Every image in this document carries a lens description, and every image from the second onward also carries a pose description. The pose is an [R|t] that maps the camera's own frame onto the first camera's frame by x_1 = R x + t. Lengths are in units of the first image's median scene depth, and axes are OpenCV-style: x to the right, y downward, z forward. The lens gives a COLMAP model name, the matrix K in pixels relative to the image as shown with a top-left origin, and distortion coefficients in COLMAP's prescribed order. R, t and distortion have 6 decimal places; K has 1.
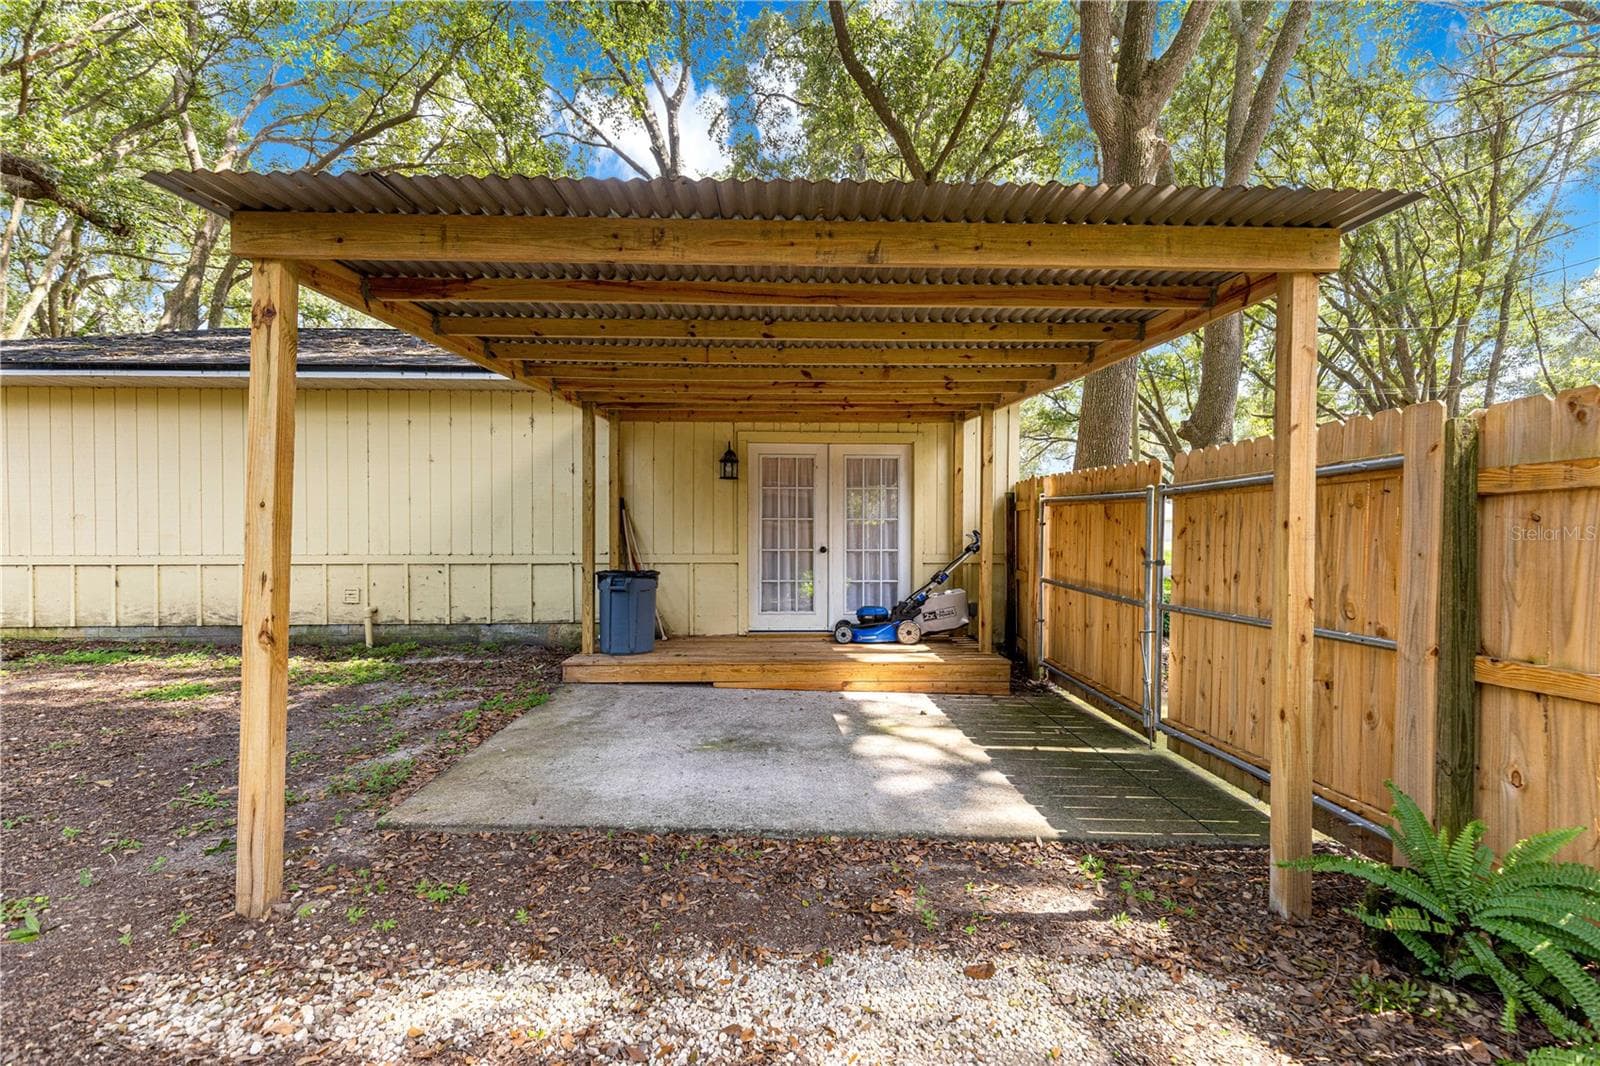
lens RADIAL K [[716.2, 0, 796.8], [0, 716.2, 537.0], [0, 0, 1]] dist [0.007451, -0.000308]
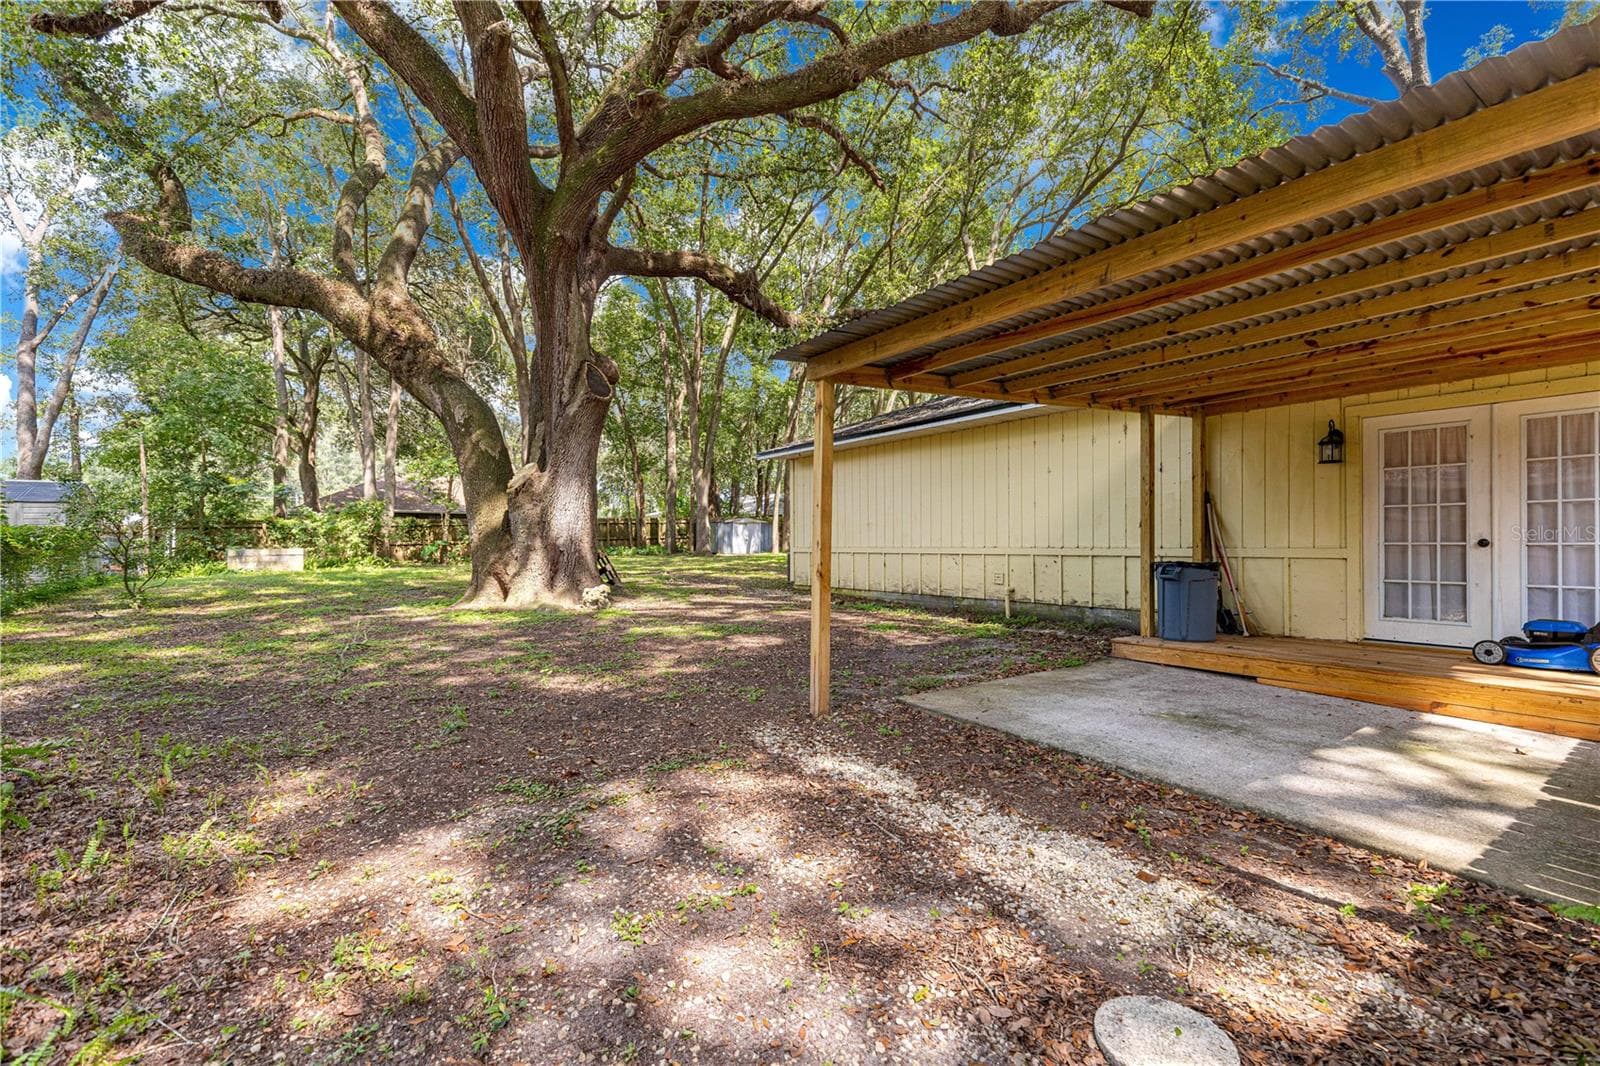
lens RADIAL K [[739.3, 0, 802.6], [0, 739.3, 537.9], [0, 0, 1]] dist [0.004609, -0.000764]
pose [[0.536827, -0.010716, -0.843624, 0.335836], [-0.001168, 0.999909, -0.013444, 0.025345], [0.843692, 0.008202, 0.536765, -0.040820]]
